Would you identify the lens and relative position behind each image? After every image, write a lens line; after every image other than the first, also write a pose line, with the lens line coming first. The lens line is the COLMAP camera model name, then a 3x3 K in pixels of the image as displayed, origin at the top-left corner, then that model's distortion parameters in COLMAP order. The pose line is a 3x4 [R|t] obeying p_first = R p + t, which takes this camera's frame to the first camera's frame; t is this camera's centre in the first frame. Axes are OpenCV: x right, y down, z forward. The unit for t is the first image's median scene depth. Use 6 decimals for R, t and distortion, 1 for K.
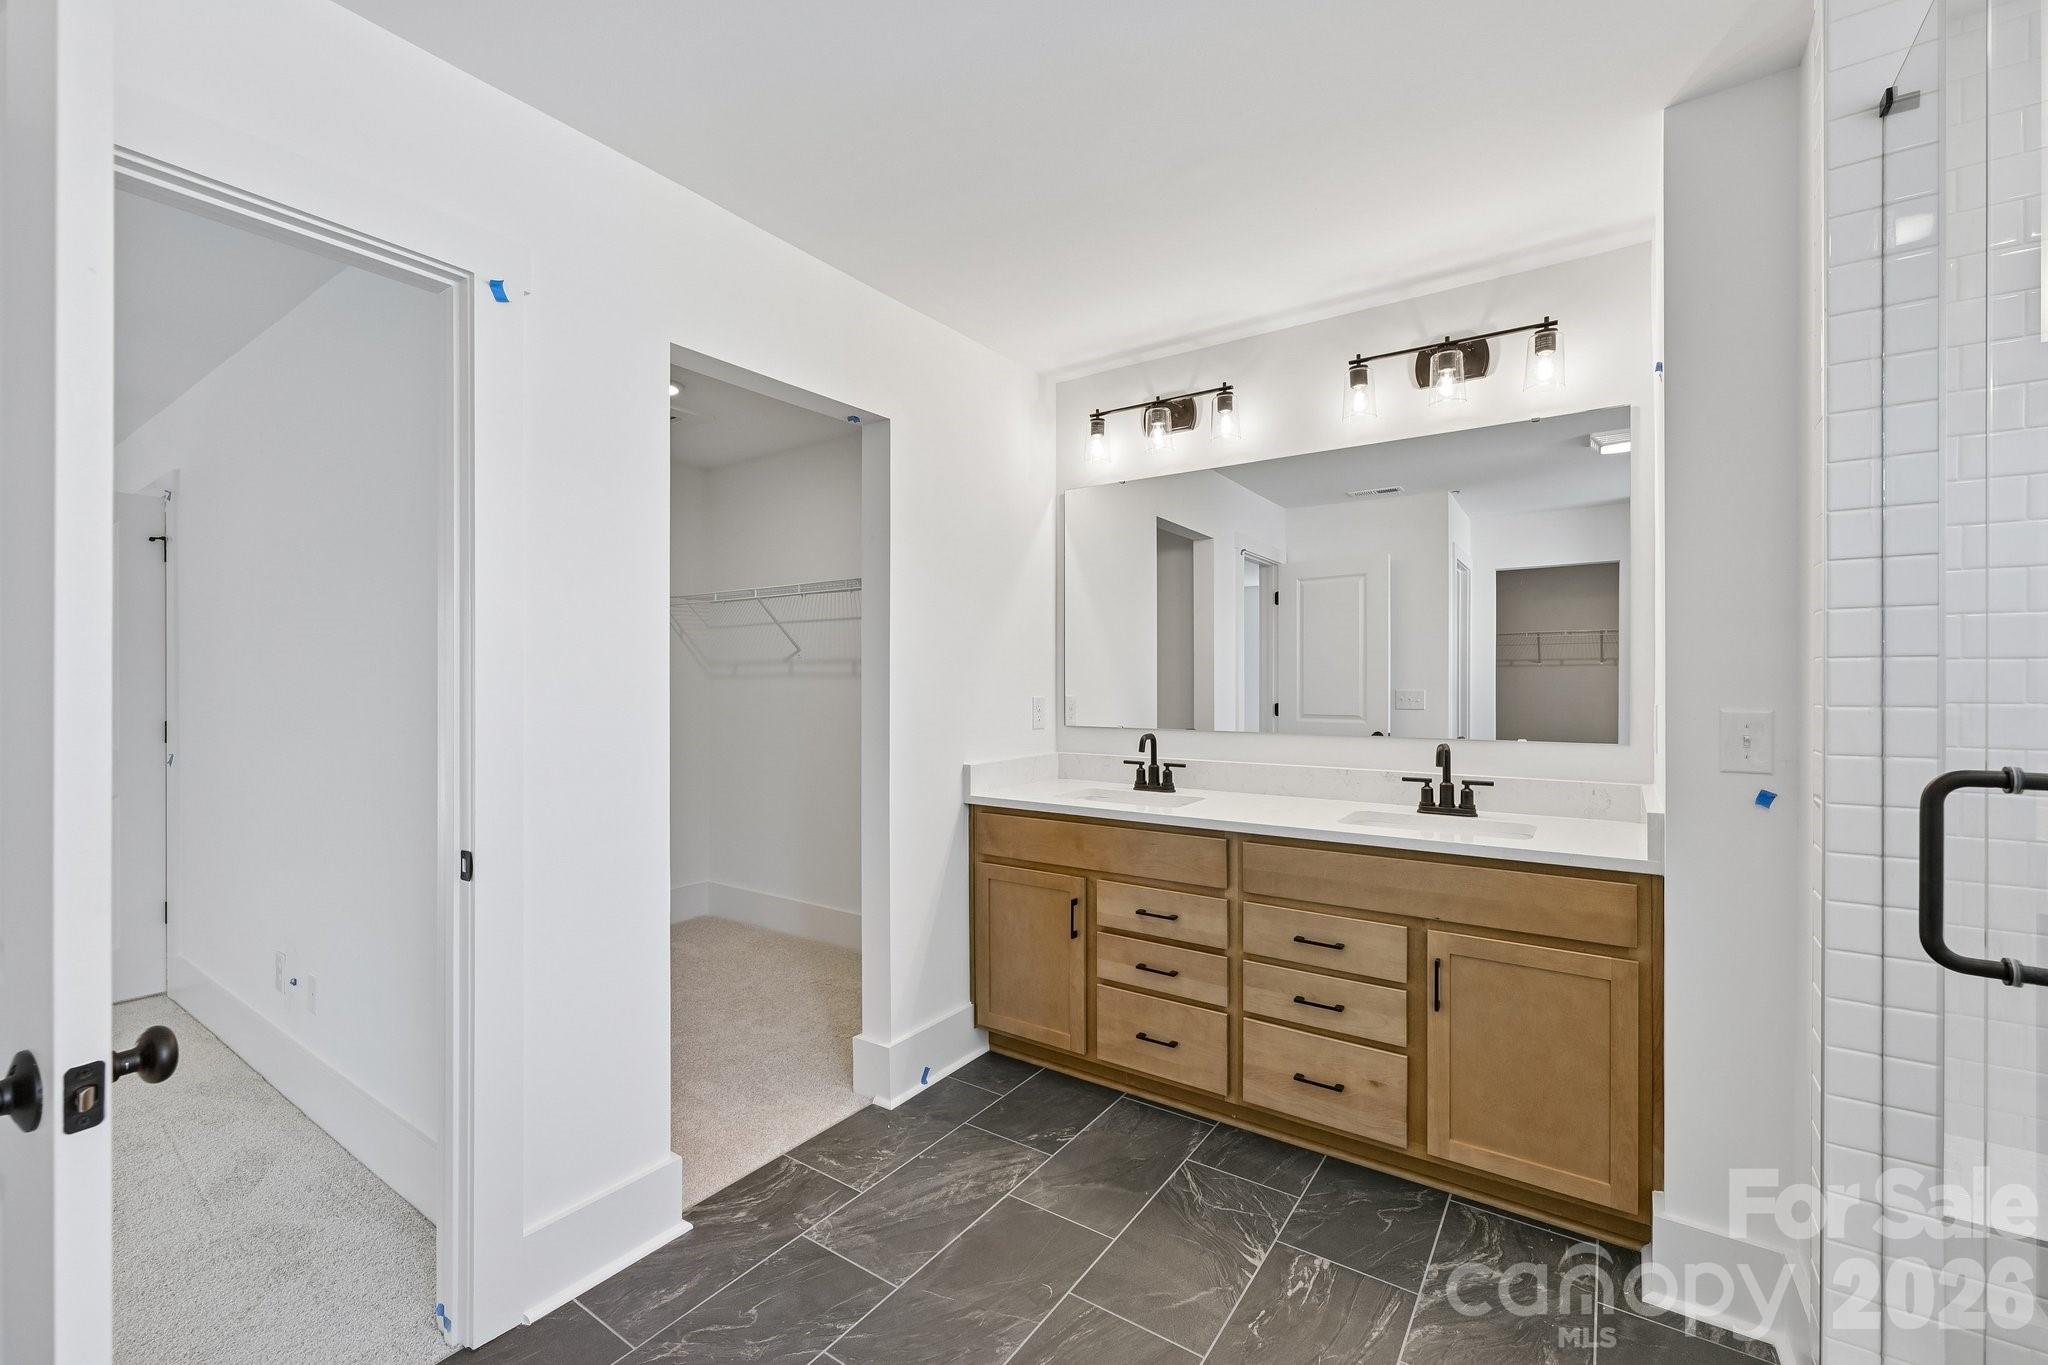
lens RADIAL K [[854.5, 0, 1024.0], [0, 854.5, 682.5], [0, 0, 1]] dist [0.001070, -0.000243]
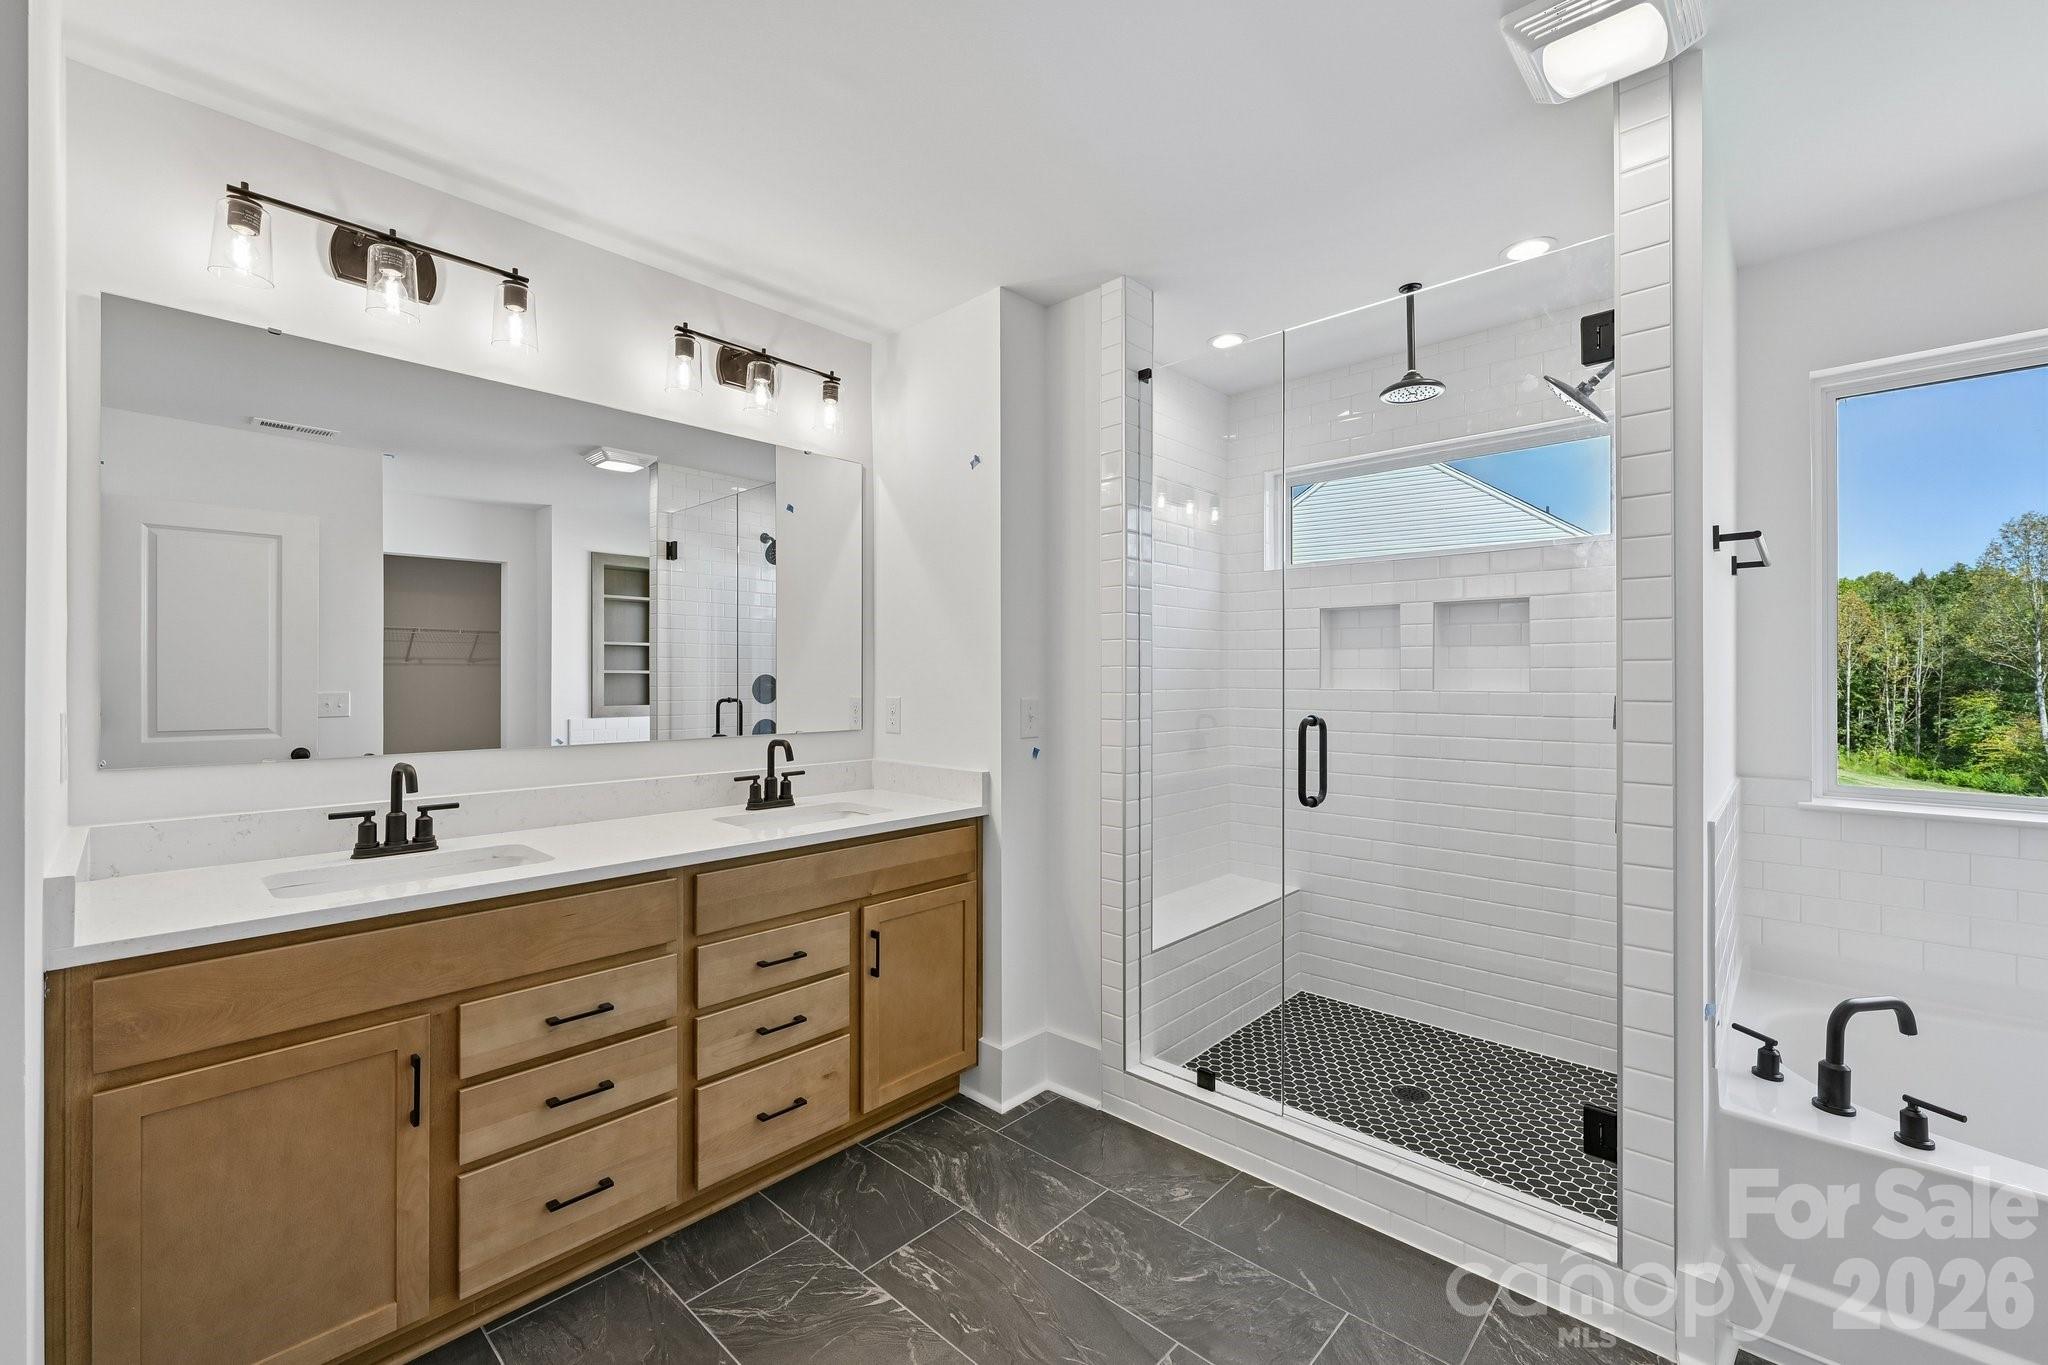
lens RADIAL K [[843.0, 0, 1023.0], [0, 843.0, 677.2], [0, 0, 1]] dist [0.000381, 0.000011]
pose [[0.141800, 0.004062, 0.989887, -0.547938], [0.002737, 0.999986, -0.004496, 0.001230], [-0.989892, 0.003347, 0.141787, 0.627659]]
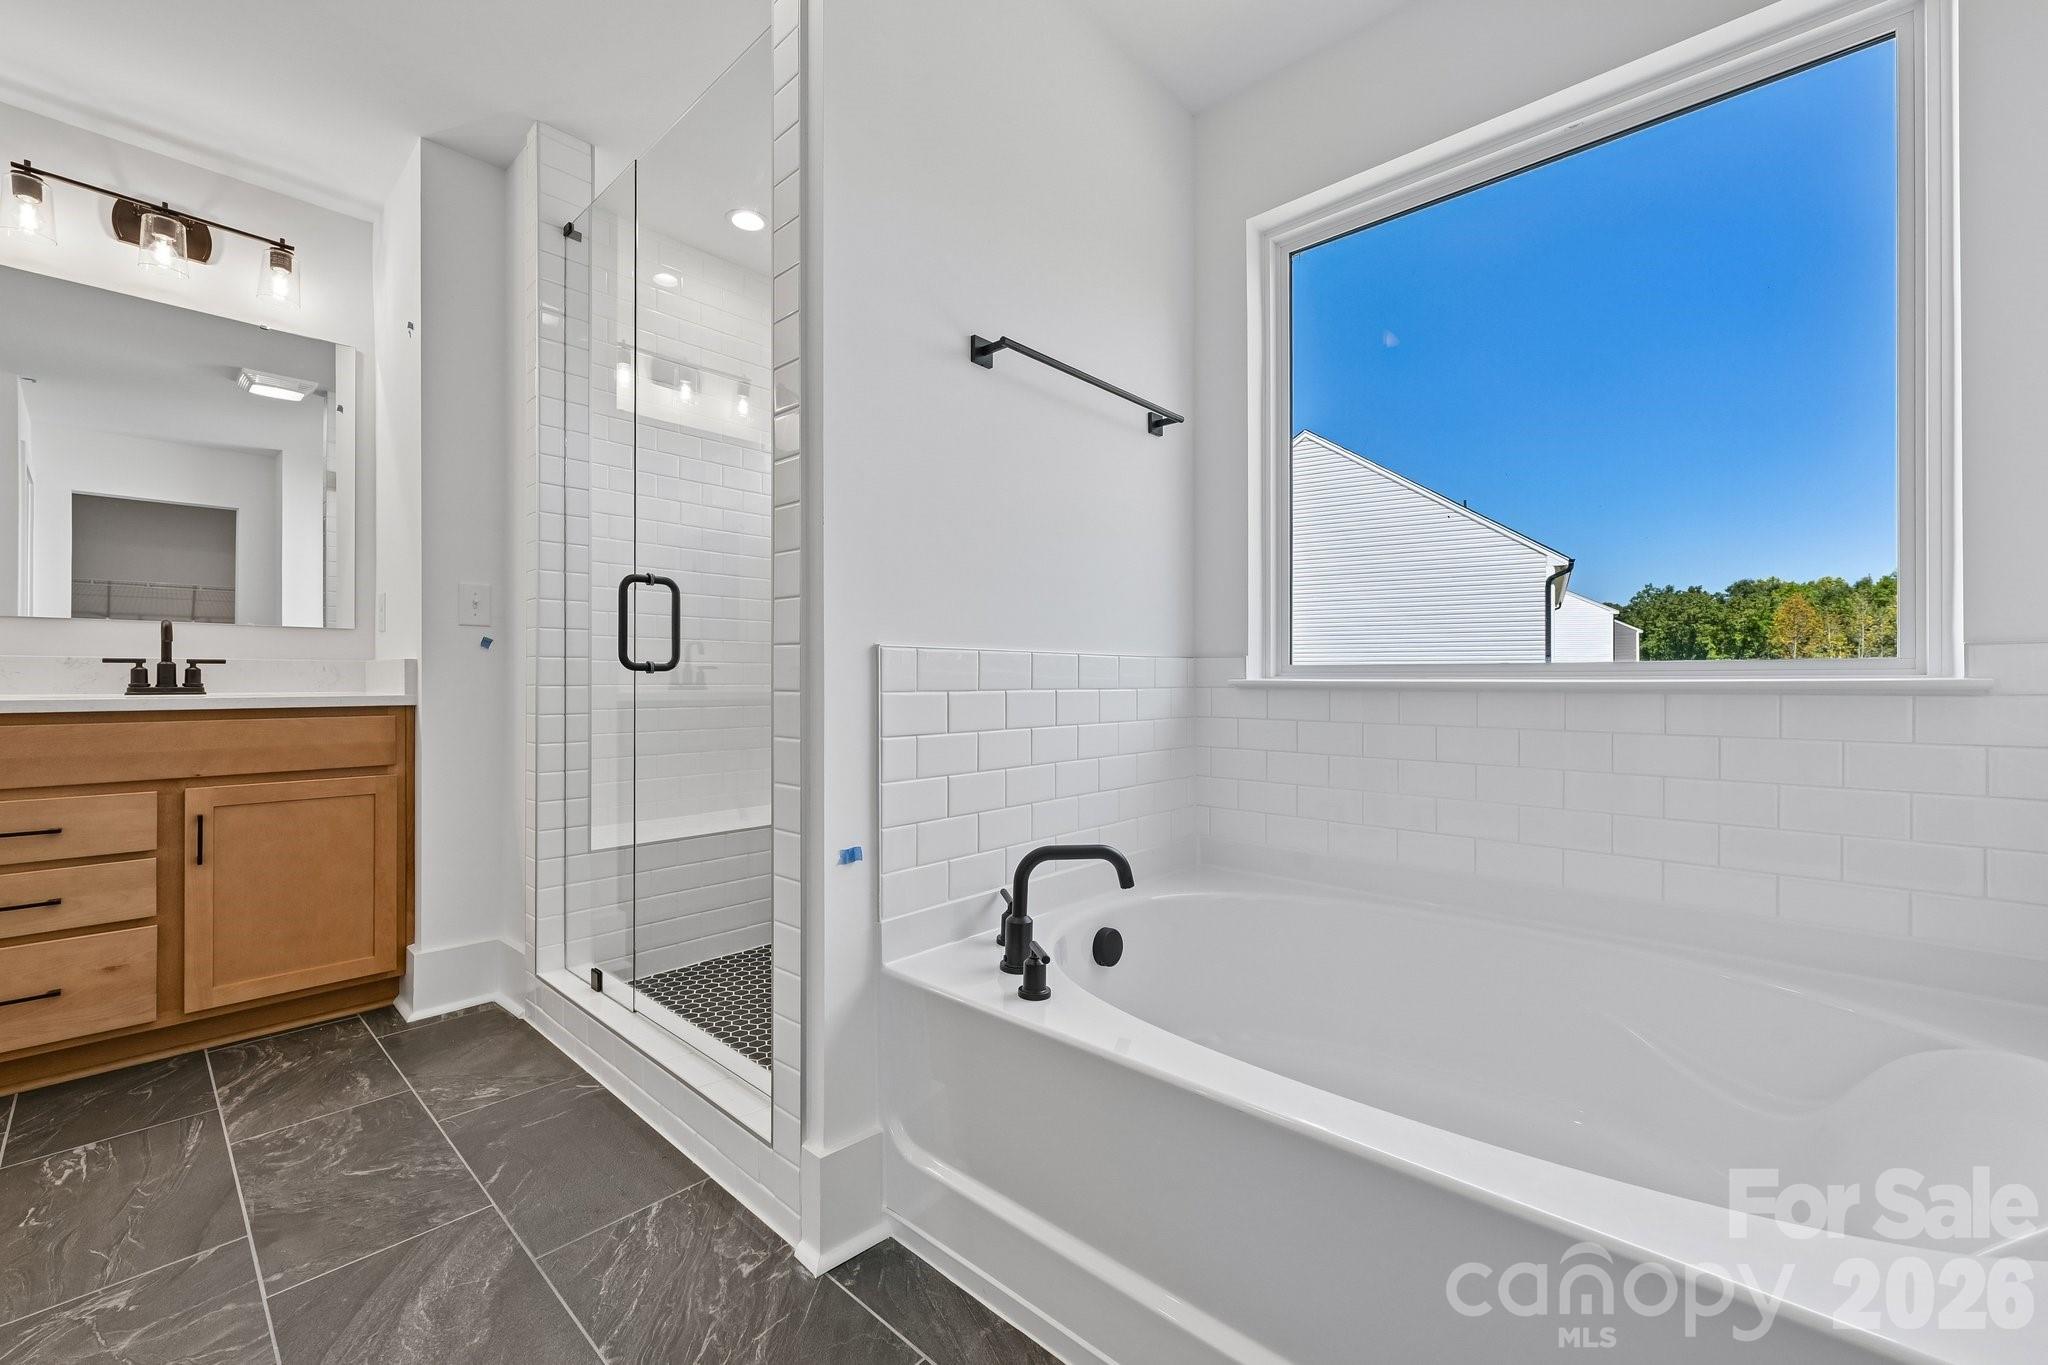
lens RADIAL K [[813.0, 0, 1018.8], [0, 813.0, 676.3], [0, 0, 1]] dist [-0.000405, 0.000138]
pose [[0.129991, 0.004918, 0.991503, -0.333613], [0.003937, 0.999977, -0.005477, 0.162322], [-0.991507, 0.004616, 0.129969, -0.086934]]
